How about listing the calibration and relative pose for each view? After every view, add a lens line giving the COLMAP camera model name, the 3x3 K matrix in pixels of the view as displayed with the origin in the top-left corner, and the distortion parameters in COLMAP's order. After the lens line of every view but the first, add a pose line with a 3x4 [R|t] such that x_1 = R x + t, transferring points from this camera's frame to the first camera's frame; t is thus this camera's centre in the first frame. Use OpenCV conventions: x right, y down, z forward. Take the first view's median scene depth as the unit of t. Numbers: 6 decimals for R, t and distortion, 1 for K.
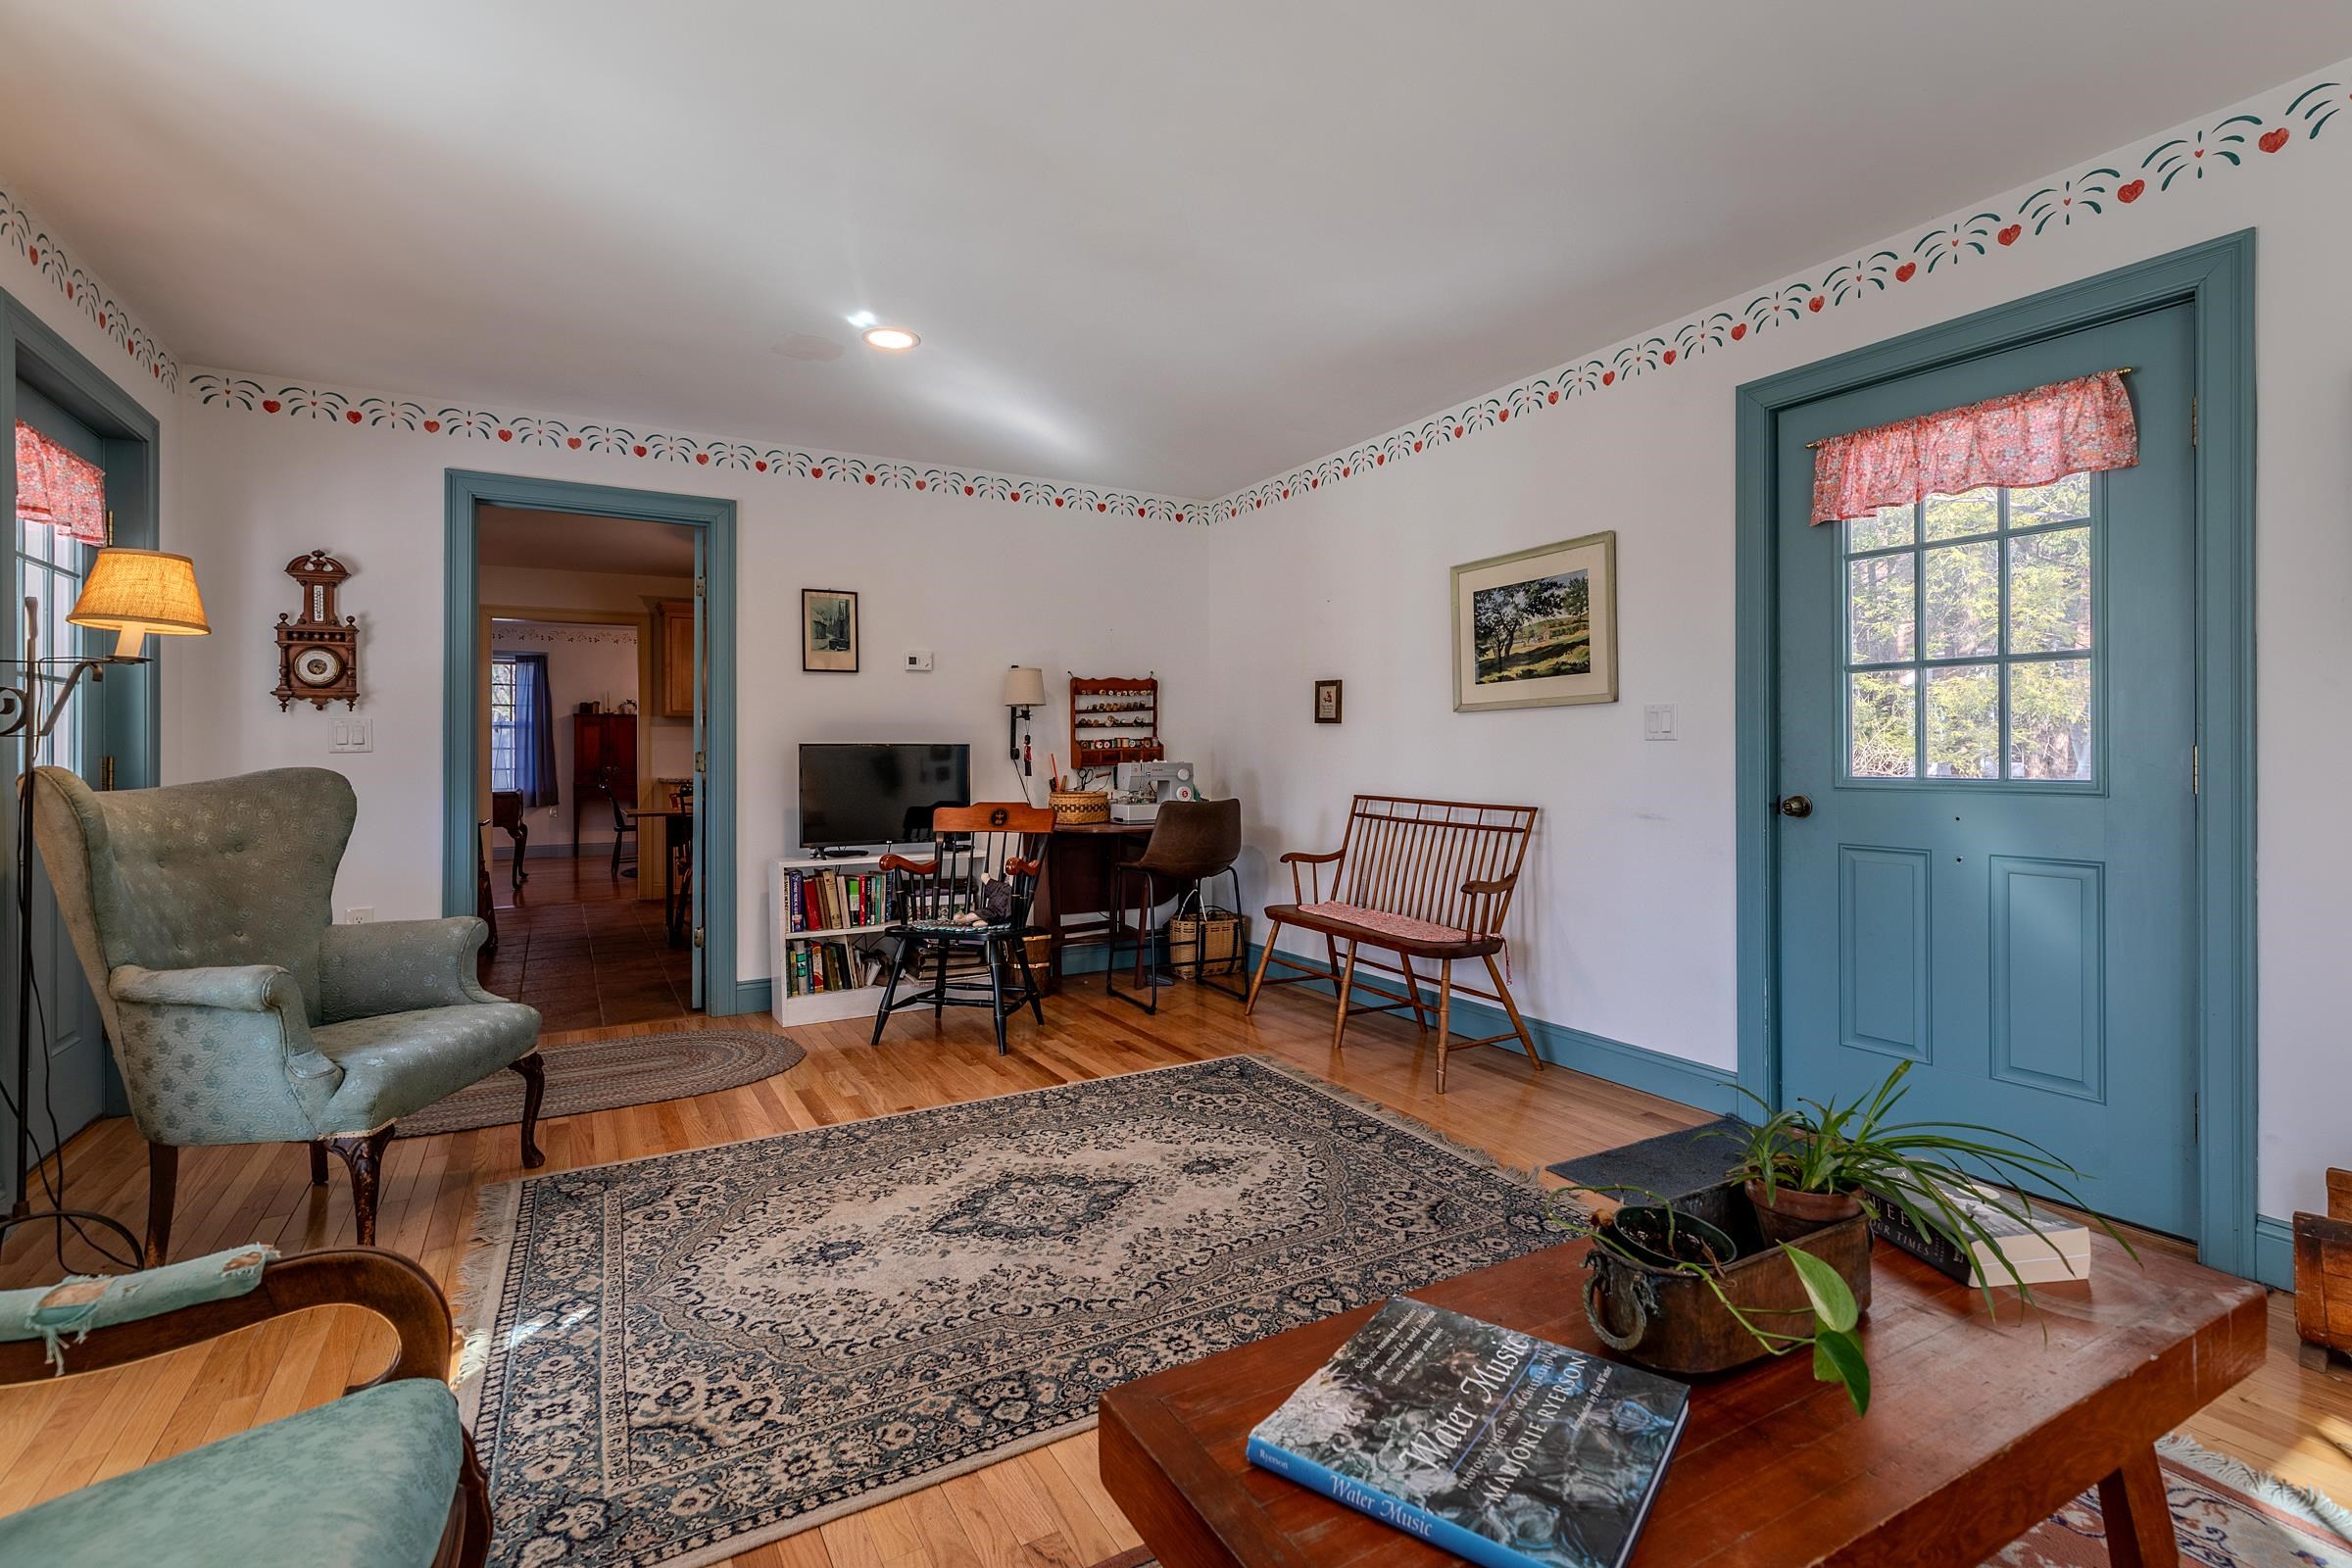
lens RADIAL K [[1085.0, 0, 1178.4], [0, 1085.0, 755.8], [0, 0, 1]] dist [0.006789, 0.000830]
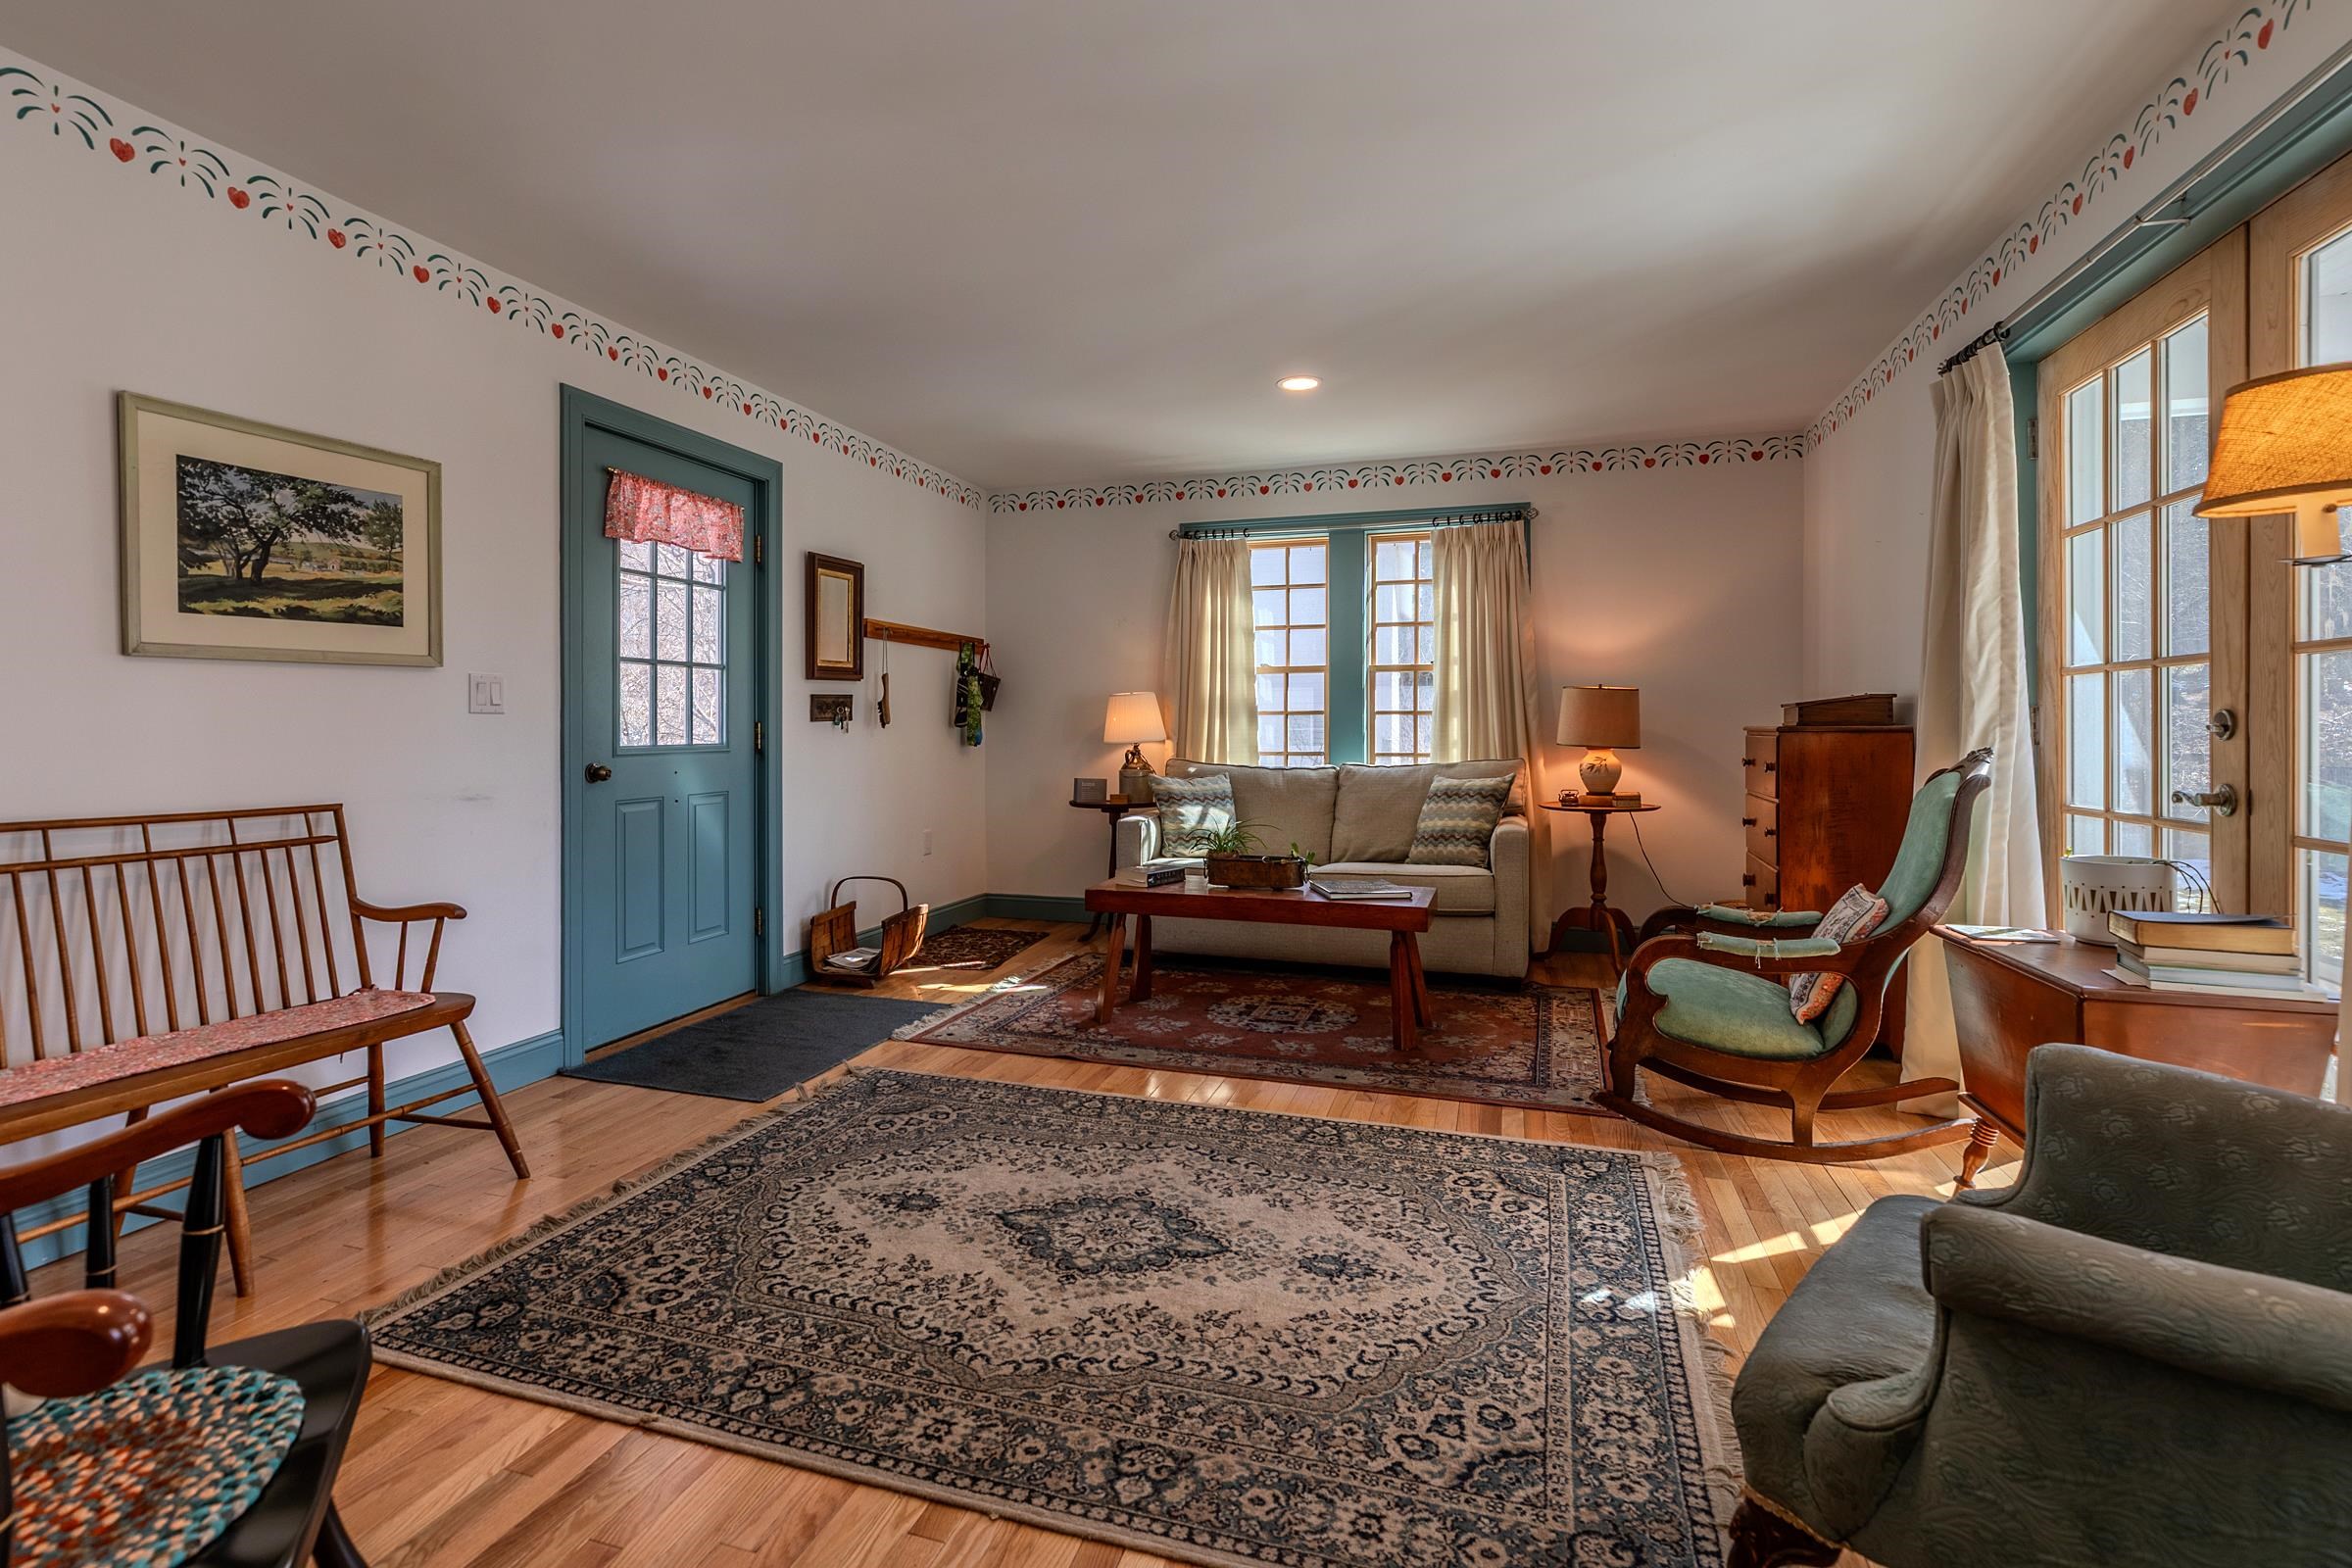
lens RADIAL K [[1177.0, 0, 1132.8], [0, 1177.0, 718.4], [0, 0, 1]] dist [0.000063, 0.000132]
pose [[-0.675636, 0.010184, 0.737165, -0.745268], [0.008364, 0.999946, -0.006149, 0.000914], [-0.737188, 0.002011, -0.675685, 1.422974]]
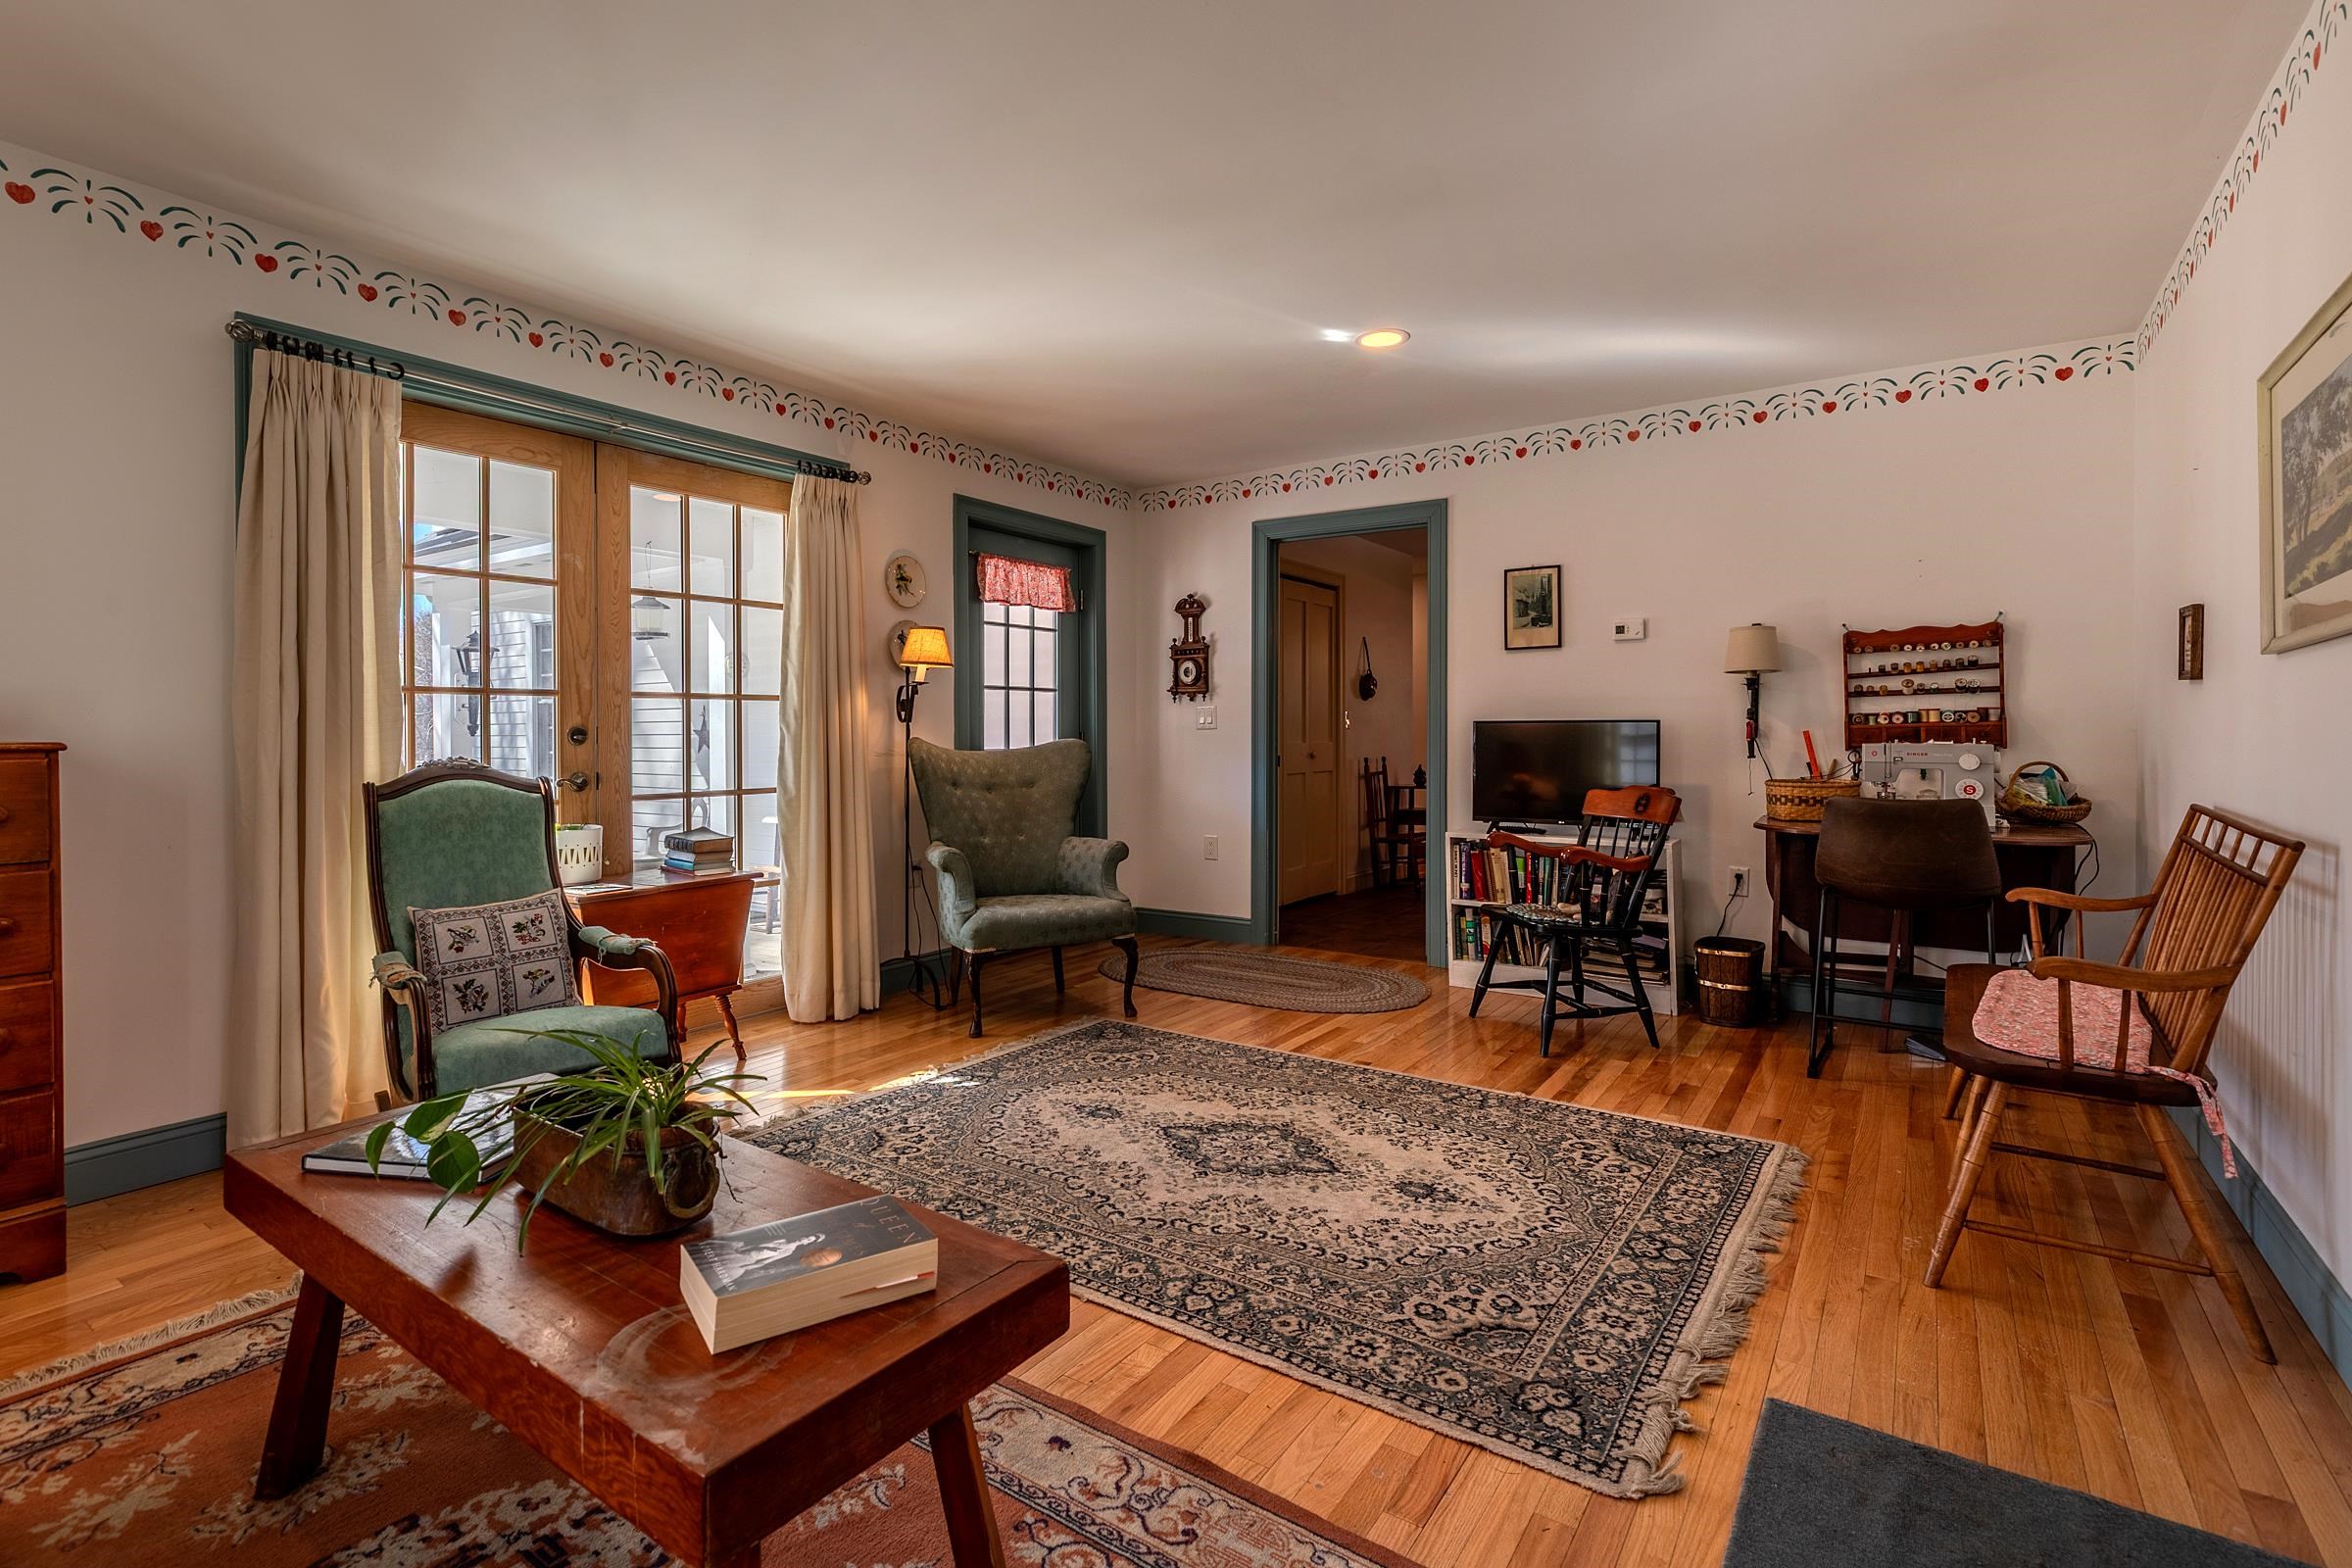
lens RADIAL K [[1083.4, 0, 1114.4], [0, 1083.4, 745.4], [0, 0, 1]] dist [0.004015, 0.000189]
pose [[0.420651, 0.013910, -0.907116, 0.688703], [-0.001954, 0.999894, 0.014427, -0.003135], [0.907221, -0.004296, 0.420633, 0.372042]]
